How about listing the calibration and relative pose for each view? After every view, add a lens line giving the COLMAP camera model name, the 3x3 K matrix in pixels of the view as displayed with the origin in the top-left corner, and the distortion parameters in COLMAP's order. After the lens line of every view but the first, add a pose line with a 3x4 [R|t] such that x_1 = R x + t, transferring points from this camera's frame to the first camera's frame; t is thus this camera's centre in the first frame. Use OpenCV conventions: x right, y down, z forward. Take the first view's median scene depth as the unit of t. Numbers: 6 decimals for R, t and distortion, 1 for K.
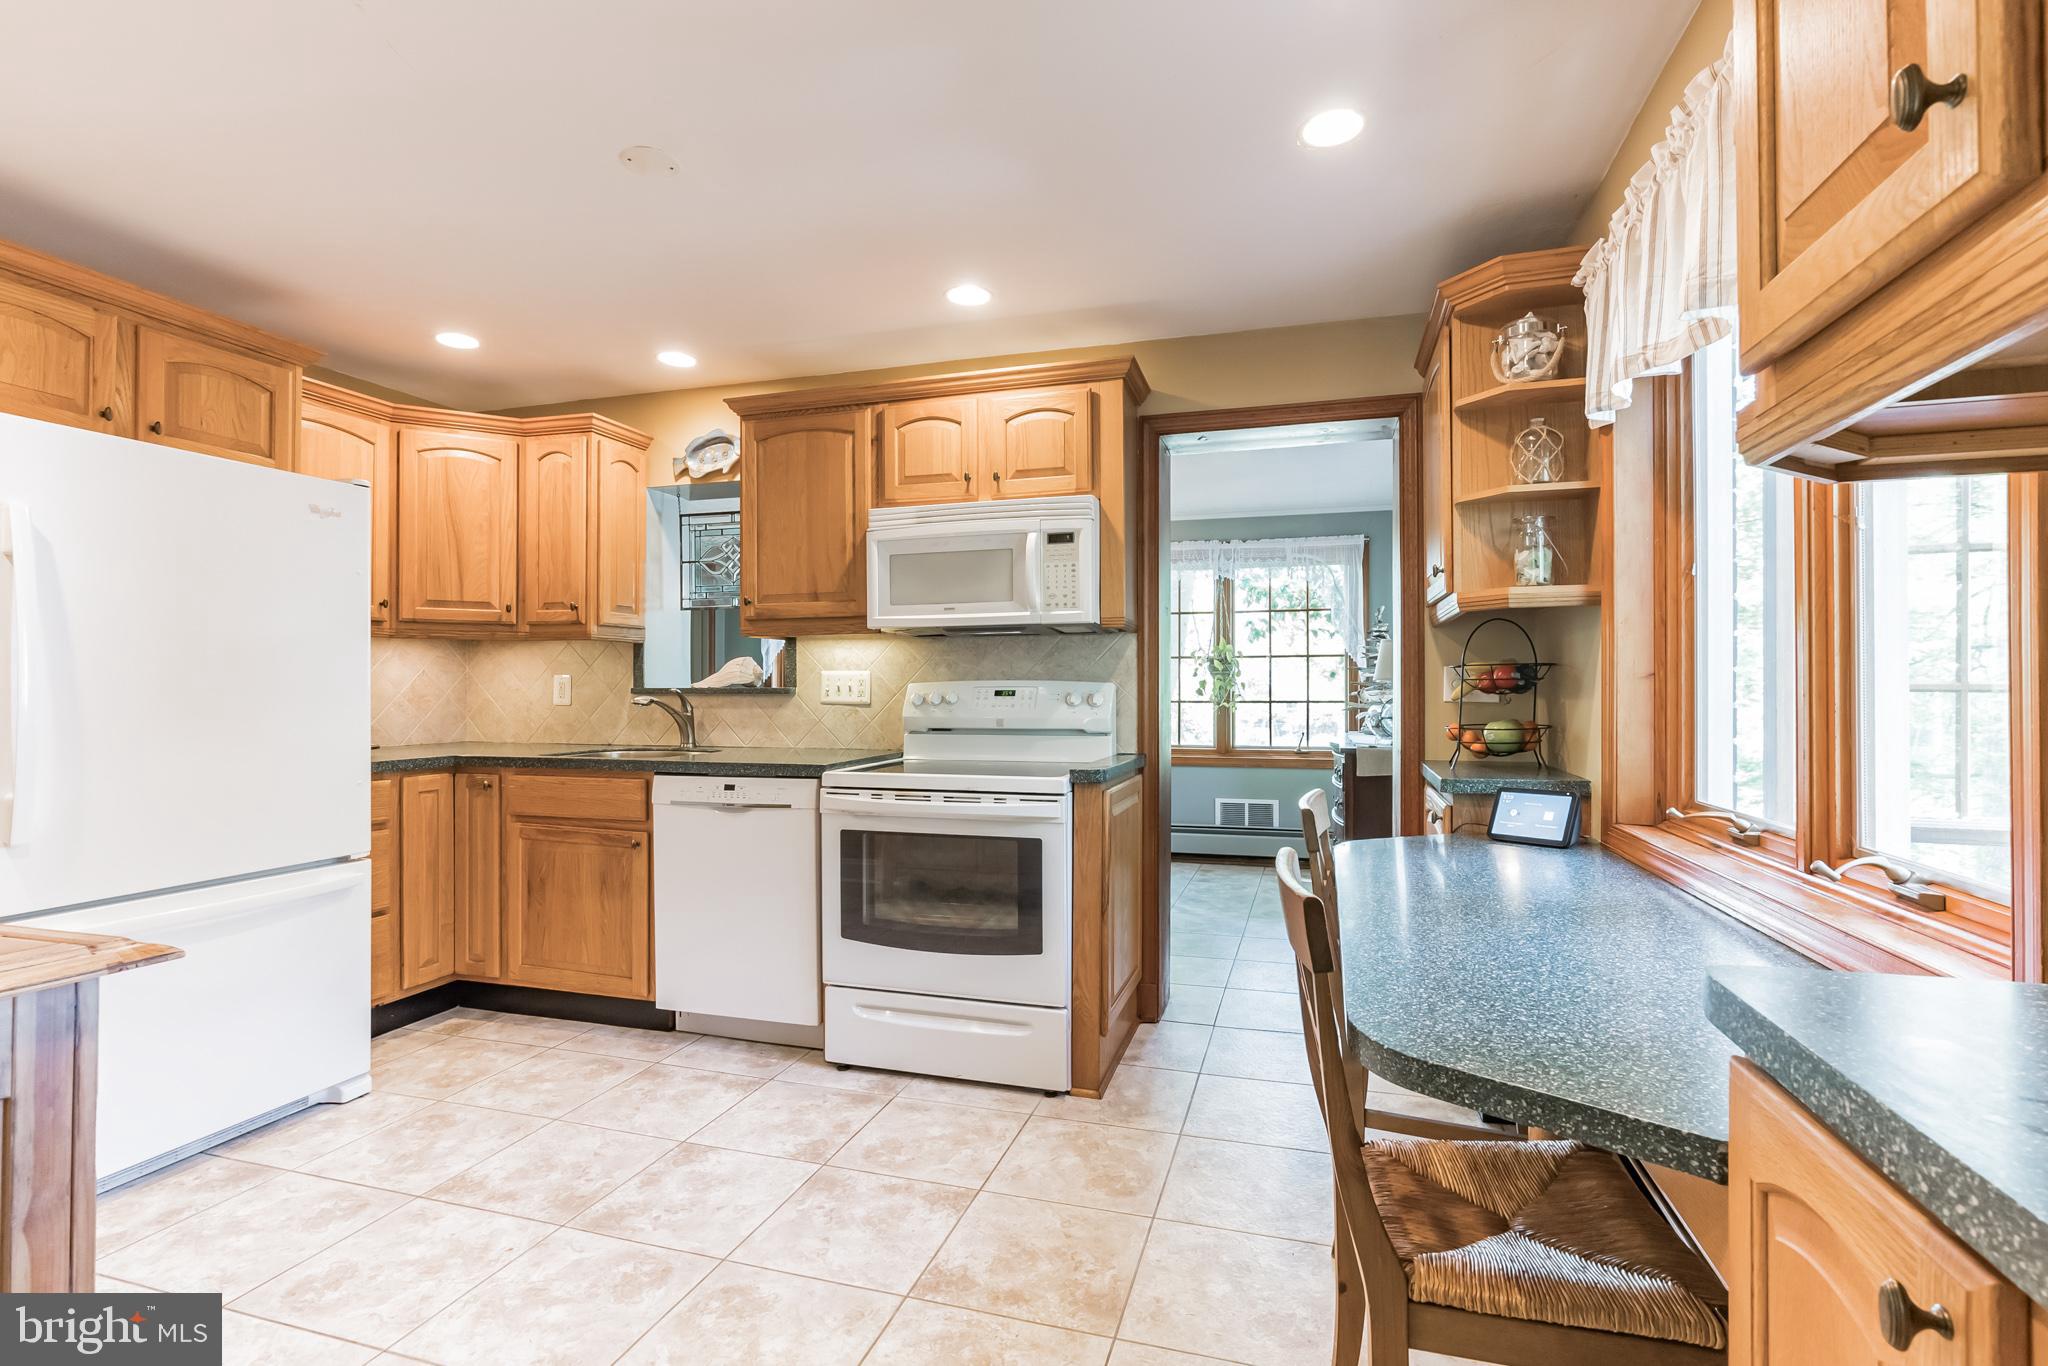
lens RADIAL K [[933.8, 0, 1038.7], [0, 933.8, 682.3], [0, 0, 1]] dist [-0.001804, 0.000836]
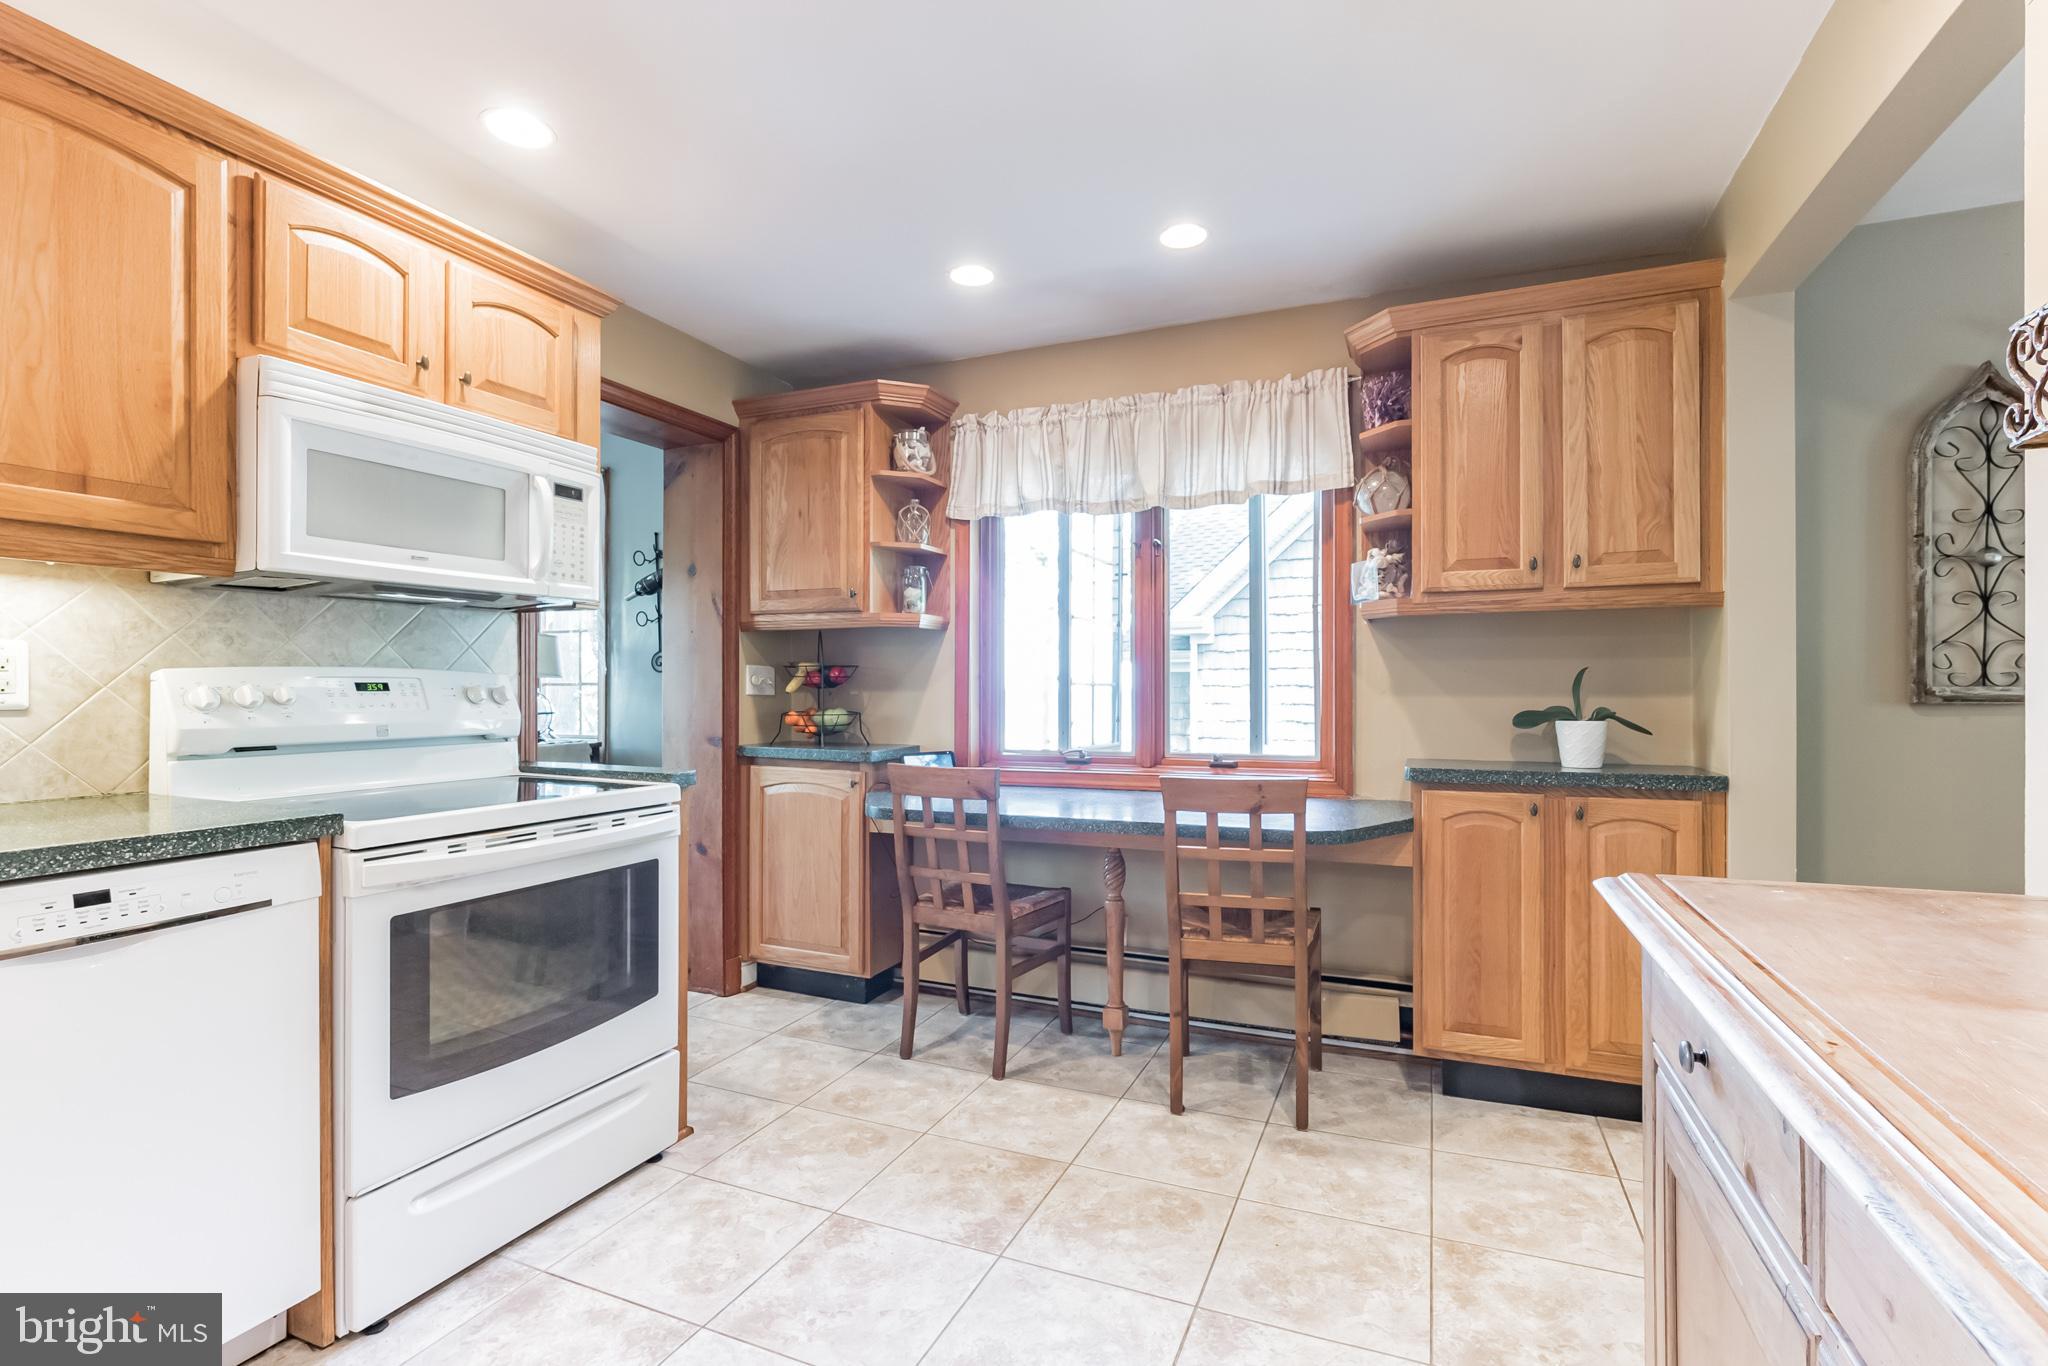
lens RADIAL K [[933.8, 0, 1033.2], [0, 933.8, 684.3], [0, 0, 1]] dist [-0.001804, 0.000836]
pose [[0.122636, 0.005107, 0.992439, -0.721900], [-0.009371, 0.999948, -0.003987, 0.009170], [-0.992407, -0.008811, 0.122677, 0.509715]]
